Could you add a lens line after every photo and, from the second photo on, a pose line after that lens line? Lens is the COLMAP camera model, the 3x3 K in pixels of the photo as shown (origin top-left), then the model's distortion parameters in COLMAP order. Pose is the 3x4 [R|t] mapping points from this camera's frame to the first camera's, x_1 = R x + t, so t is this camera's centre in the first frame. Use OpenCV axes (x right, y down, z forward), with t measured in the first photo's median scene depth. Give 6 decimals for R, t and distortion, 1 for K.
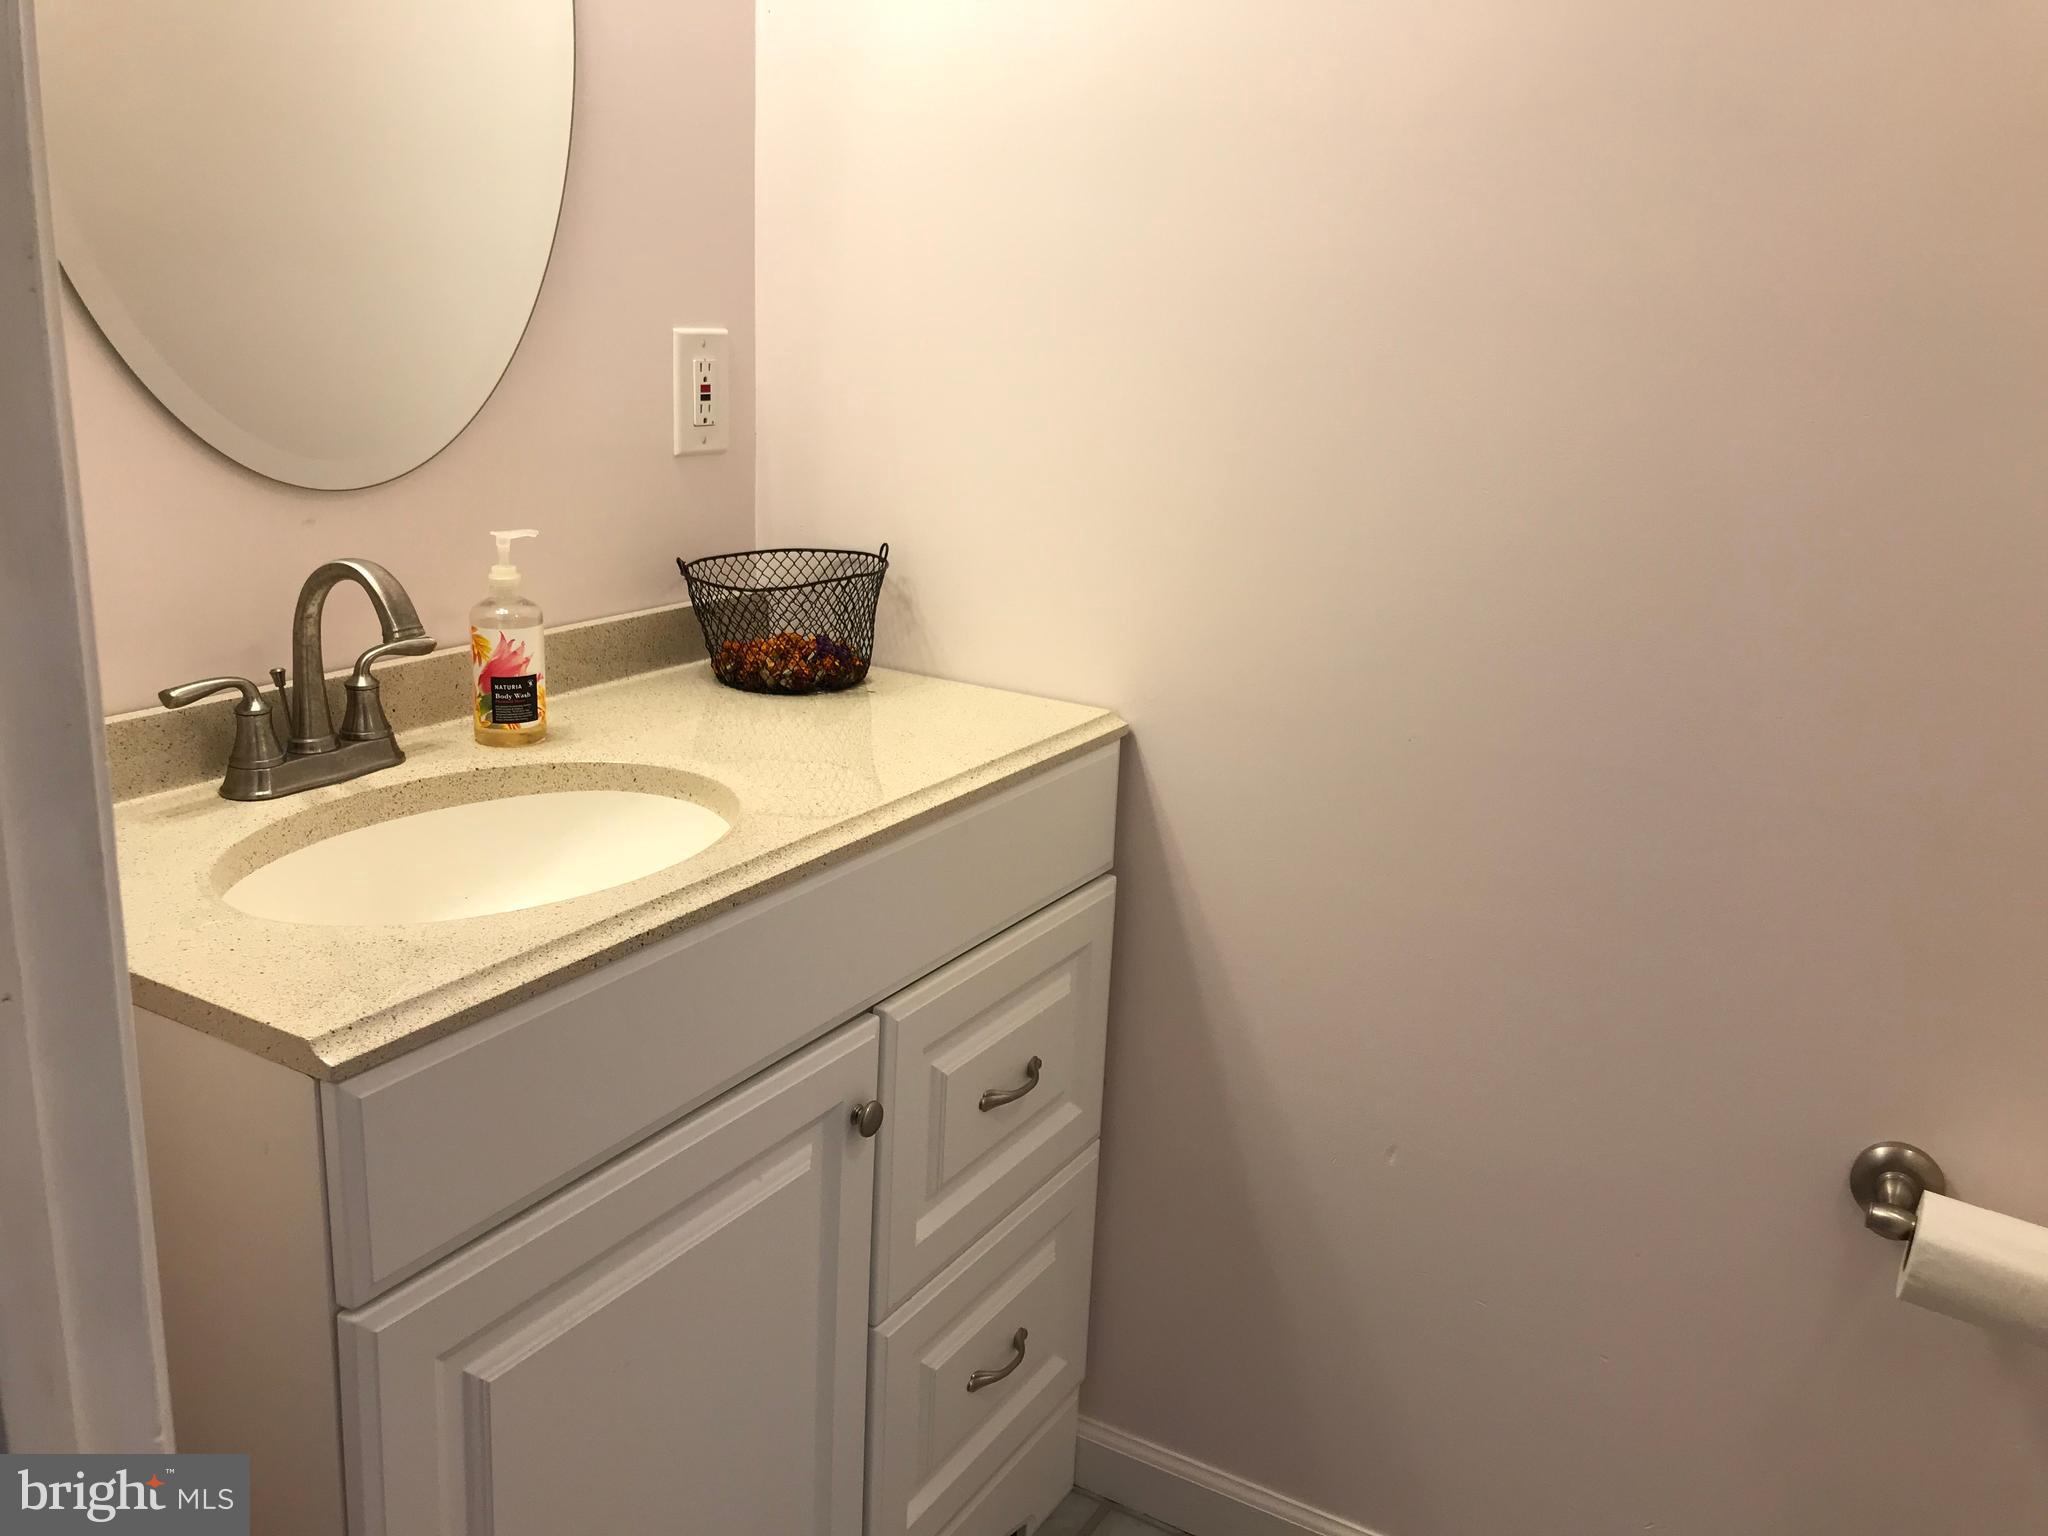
lens RADIAL K [[1702.7, 0, 1022.2], [0, 1702.7, 743.2], [0, 0, 1]] dist [0.013282, -0.002162]
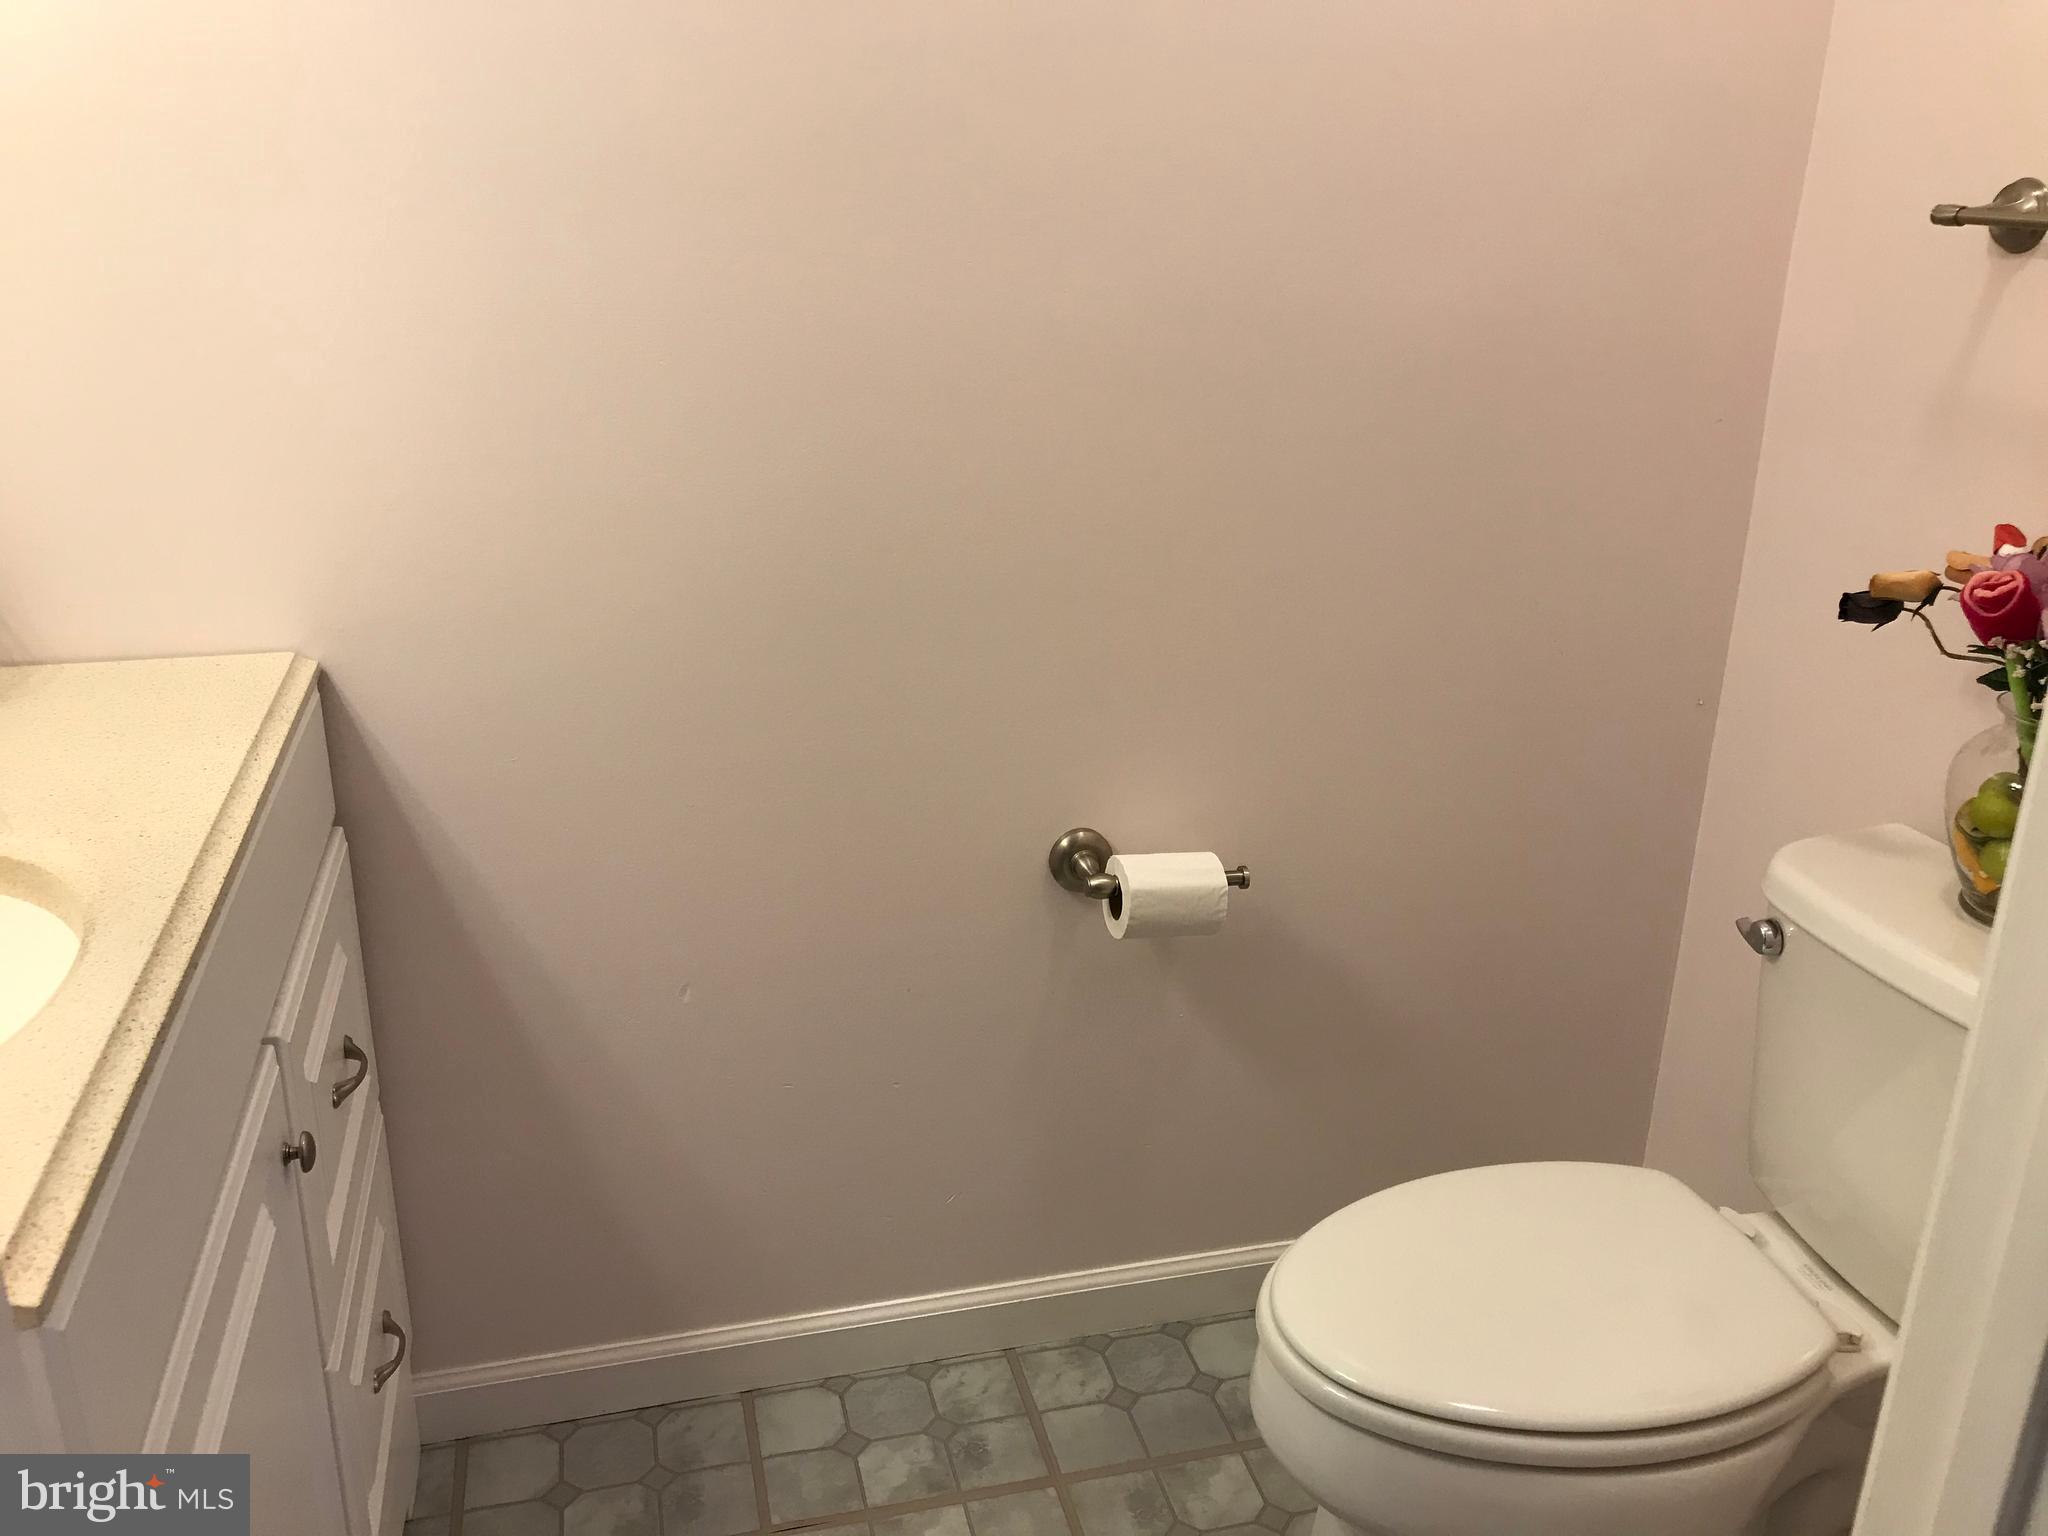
lens RADIAL K [[1717.8, 0, 1029.0], [0, 1717.8, 758.5], [0, 0, 1]] dist [0.032347, -0.069295]
pose [[0.704133, -0.277479, 0.653607, -0.345822], [0.202813, 0.960731, 0.189373, -0.071133], [-0.680487, -0.000784, 0.732759, 0.071605]]
